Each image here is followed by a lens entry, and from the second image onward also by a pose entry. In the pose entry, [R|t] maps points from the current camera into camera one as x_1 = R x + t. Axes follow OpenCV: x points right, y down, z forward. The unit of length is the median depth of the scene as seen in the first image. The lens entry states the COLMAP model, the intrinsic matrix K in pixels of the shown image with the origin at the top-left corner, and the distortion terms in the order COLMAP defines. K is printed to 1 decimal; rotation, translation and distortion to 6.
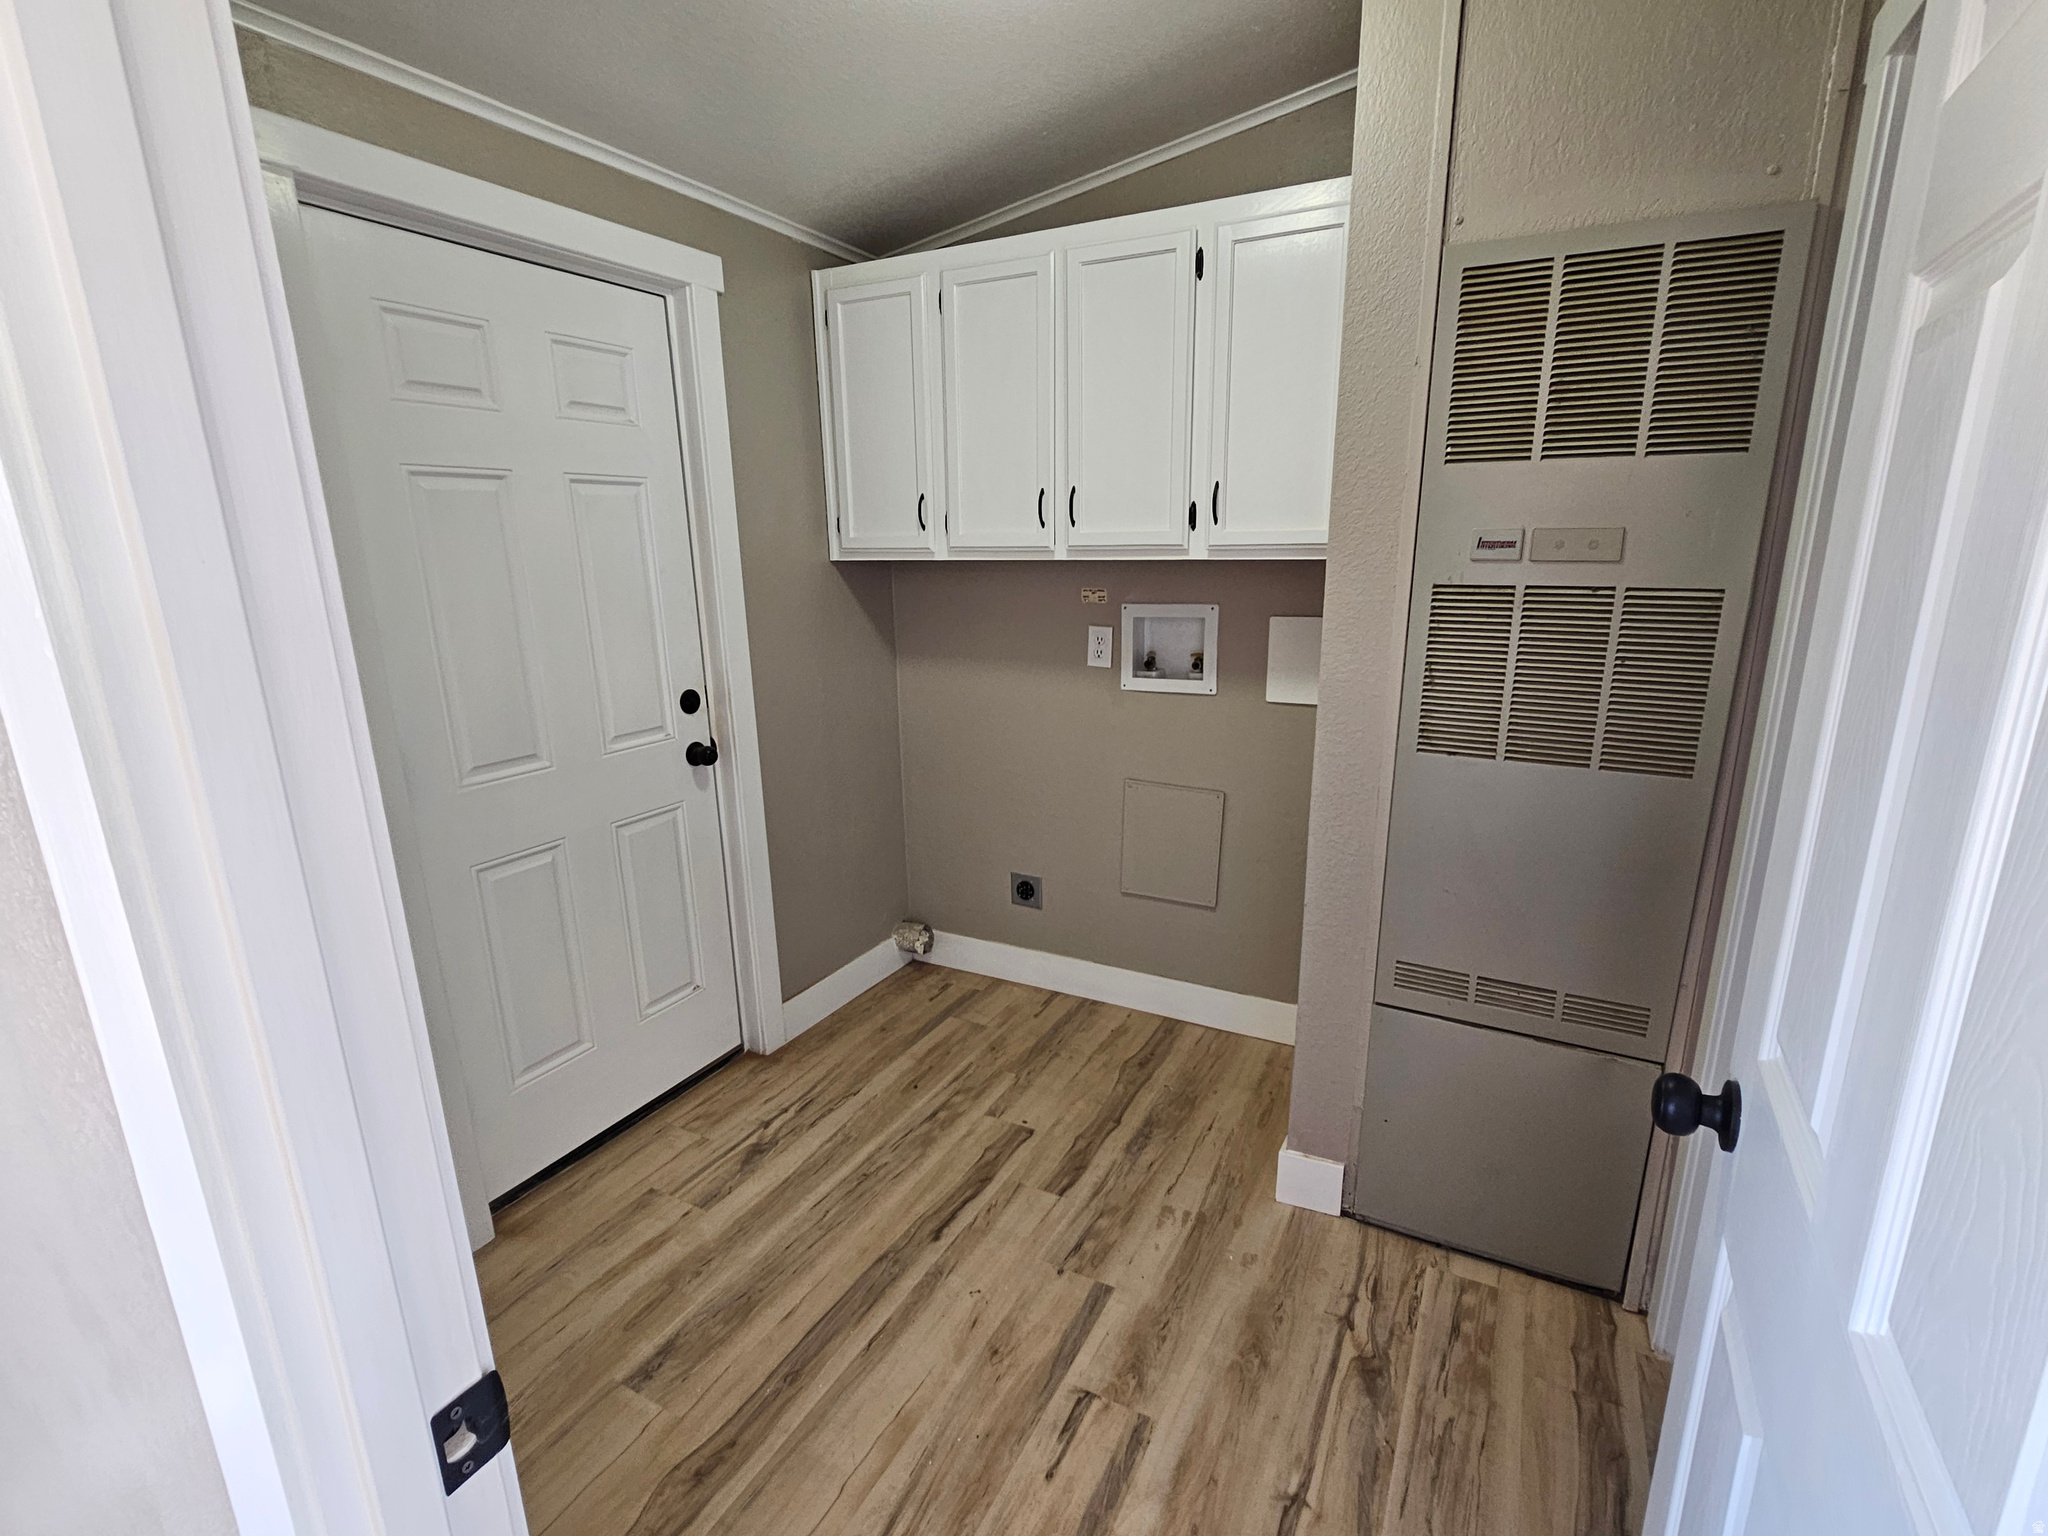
lens RADIAL K [[956.5, 0, 1025.4], [0, 956.5, 771.2], [0, 0, 1]] dist [-0.000234, -0.000125]
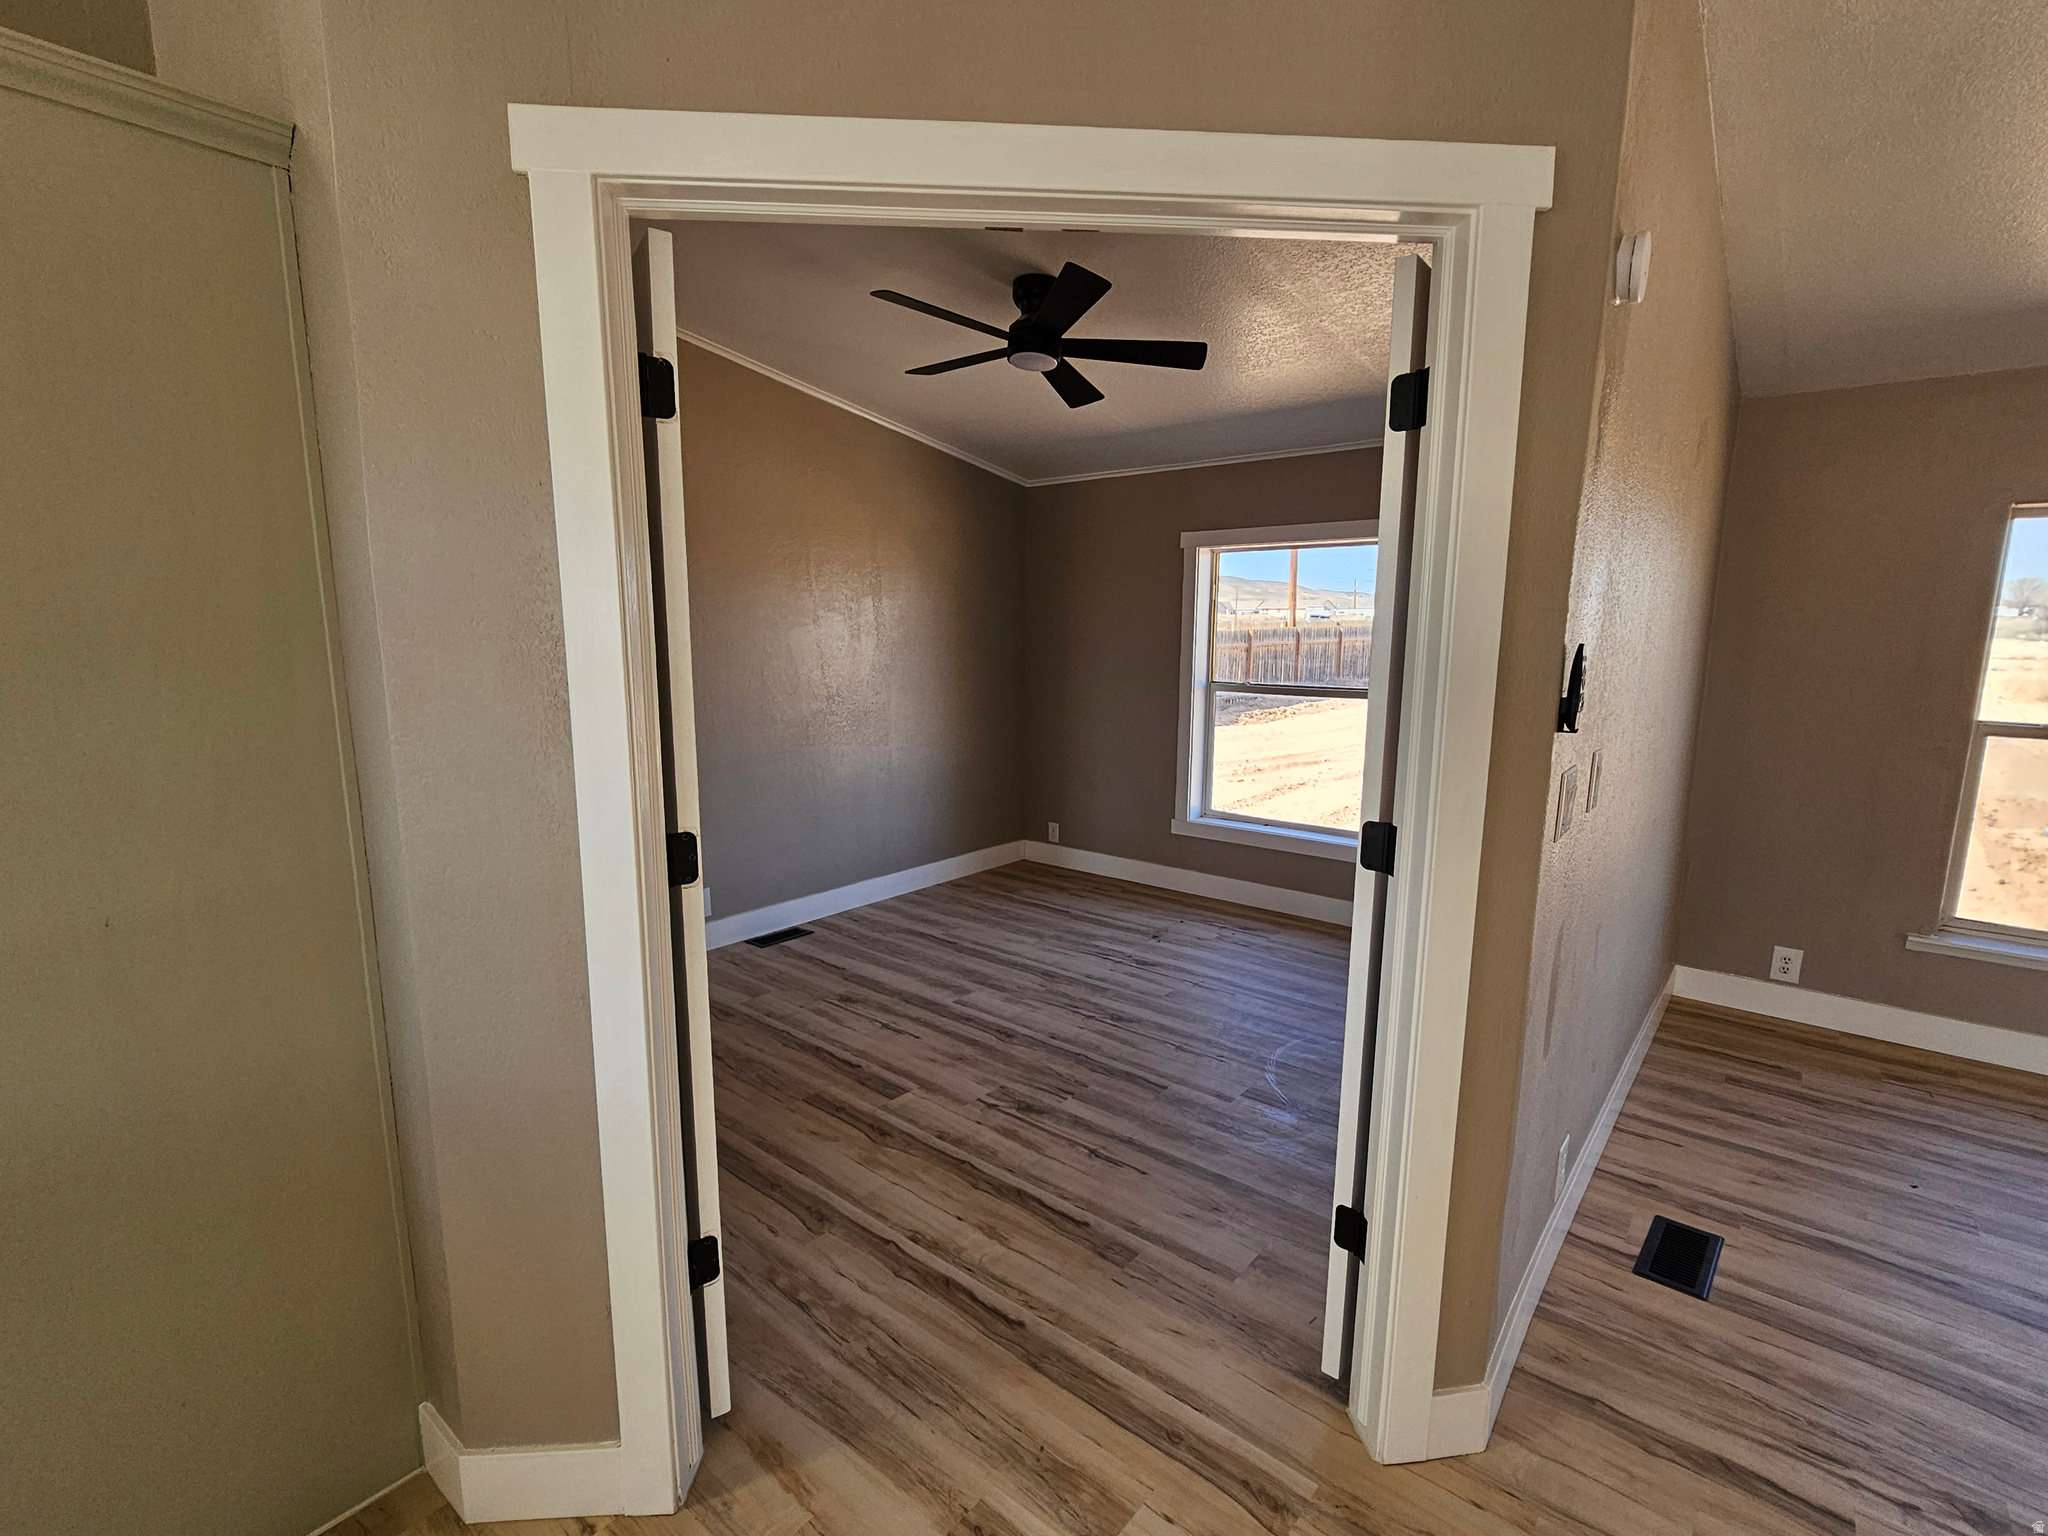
lens RADIAL K [[956.5, 0, 1019.4], [0, 956.5, 777.3], [0, 0, 1]] dist [-0.000234, -0.000125]
pose [[0.214166, -0.150556, 0.965125, -0.635397], [0.231769, 0.967667, 0.099522, -0.113718], [-0.948903, 0.202372, 0.242135, 0.407451]]
